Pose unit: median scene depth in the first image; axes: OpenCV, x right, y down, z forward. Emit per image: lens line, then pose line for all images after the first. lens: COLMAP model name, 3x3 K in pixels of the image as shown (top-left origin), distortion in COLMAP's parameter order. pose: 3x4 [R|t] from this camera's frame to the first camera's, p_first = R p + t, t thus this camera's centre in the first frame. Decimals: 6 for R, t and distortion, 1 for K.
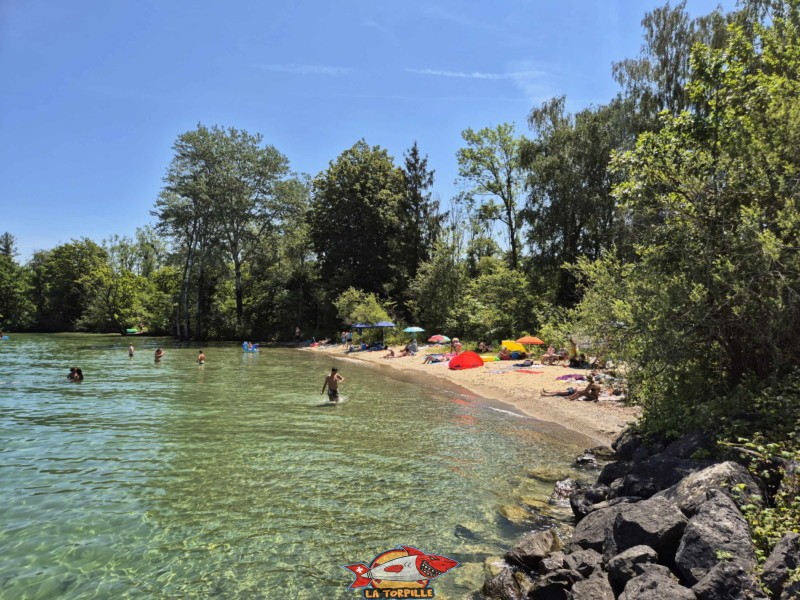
lens RADIAL K [[491.0, 0, 399.0], [0, 491.0, 303.4], [0, 0, 1]] dist [0.009330, -0.006018]
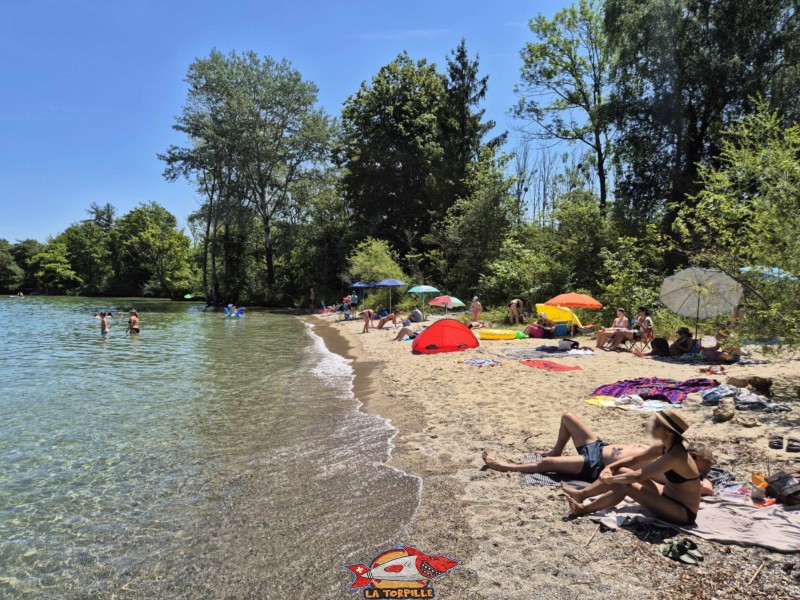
lens RADIAL K [[491.0, 0, 399.7], [0, 491.0, 302.2], [0, 0, 1]] dist [0.009330, -0.006018]
pose [[0.977658, 0.015923, -0.209598, 0.122517], [-0.005313, 0.998680, 0.051085, 0.032403], [0.210135, -0.048830, 0.976452, 0.291577]]
